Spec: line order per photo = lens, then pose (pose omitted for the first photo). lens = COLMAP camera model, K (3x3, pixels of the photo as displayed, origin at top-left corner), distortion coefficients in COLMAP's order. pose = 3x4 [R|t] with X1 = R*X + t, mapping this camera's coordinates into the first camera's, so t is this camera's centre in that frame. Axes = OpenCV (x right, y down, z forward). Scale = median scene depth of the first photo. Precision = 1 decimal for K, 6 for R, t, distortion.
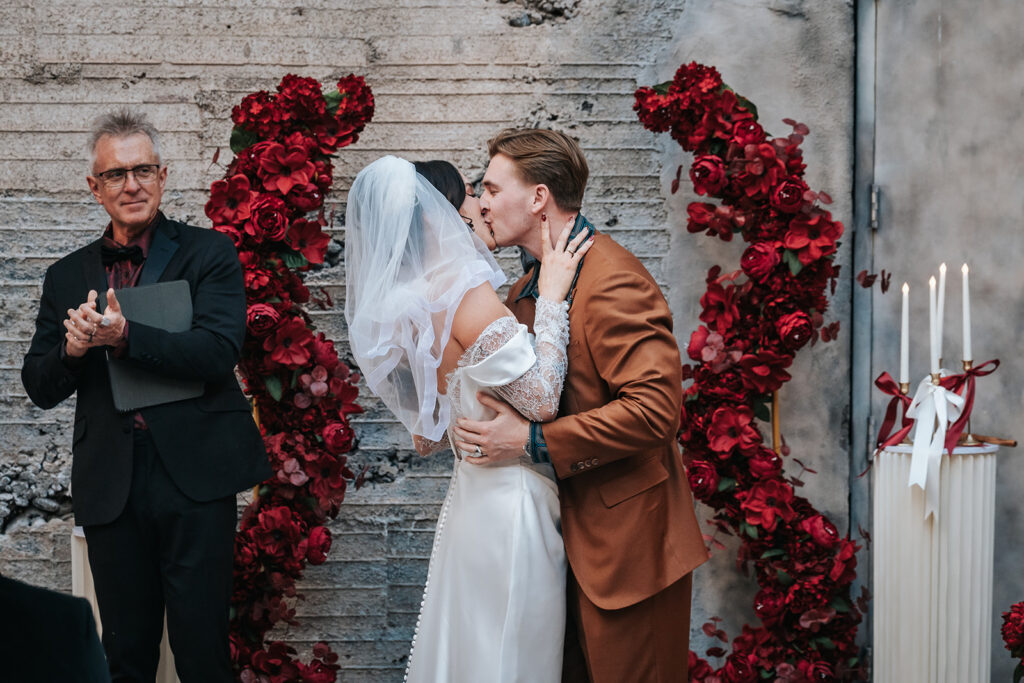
lens RADIAL K [[2800.6, 0, 509.6], [0, 2800.6, 425.2], [0, 0, 1]] dist [0.025051, 0.064028]
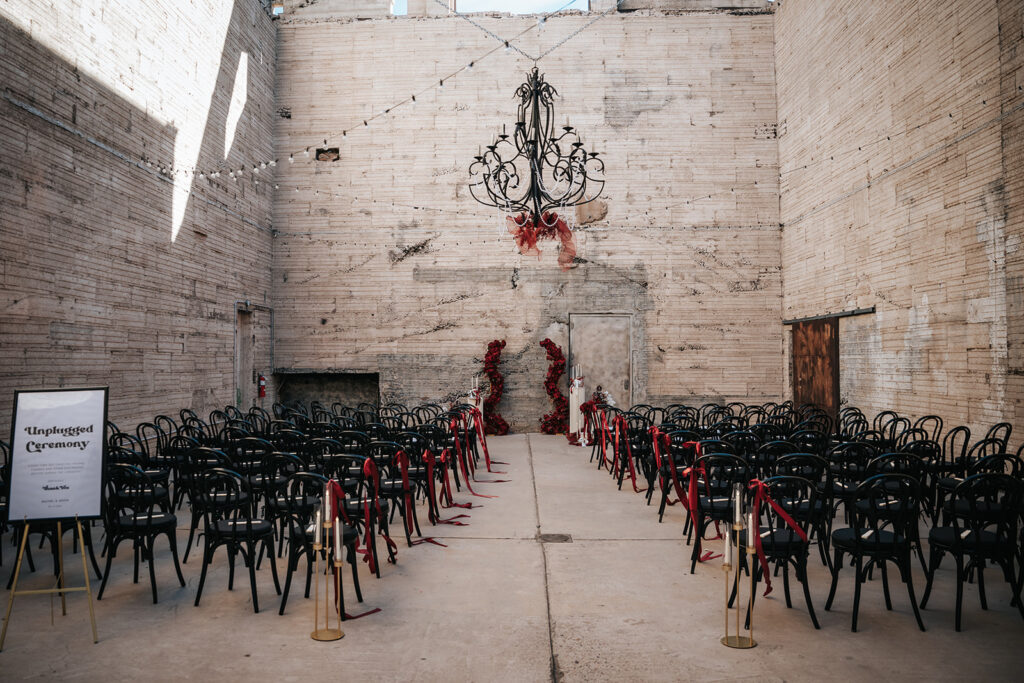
lens RADIAL K [[731.1, 0, 512.0], [0, 731.1, 341.5], [0, 0, 1]] dist [-0.093897, 0.001773]
pose [[0.998929, -0.002851, -0.046188, 0.061725], [-0.000864, 0.996778, -0.080199, 0.042387], [0.046268, 0.080153, 0.995708, -1.013011]]
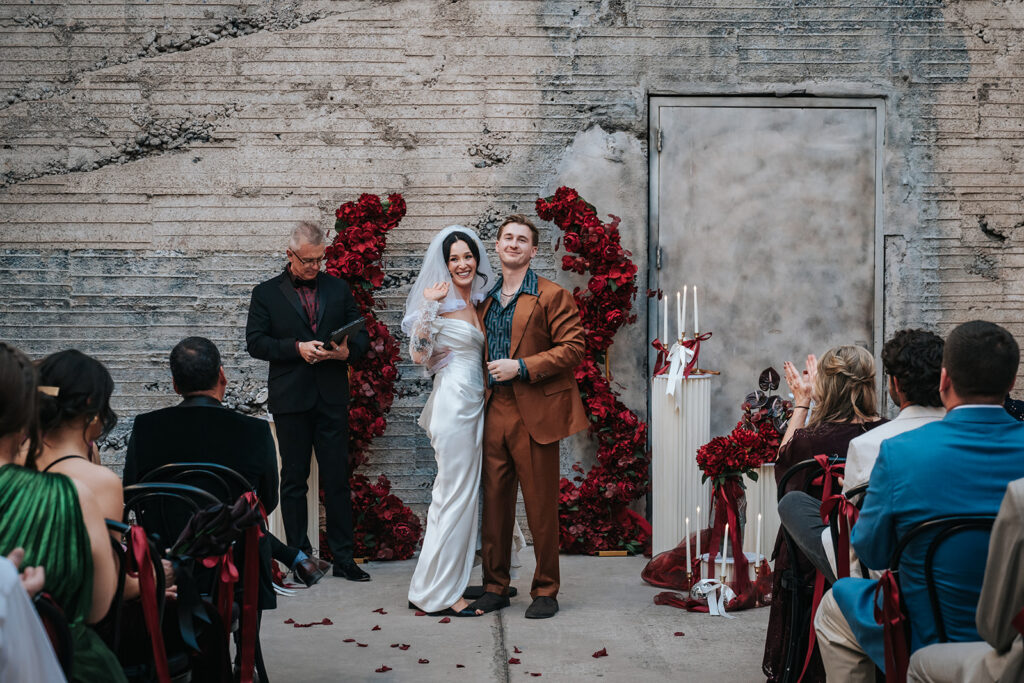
lens RADIAL K [[1786.8, 0, 558.4], [0, 1786.8, 396.9], [0, 0, 1]] dist [0.019381, -0.029354]
pose [[0.999863, -0.005108, 0.015733, 0.039654], [0.005026, 0.999973, 0.005274, 0.015289], [-0.015760, -0.005194, 0.999862, -0.285524]]
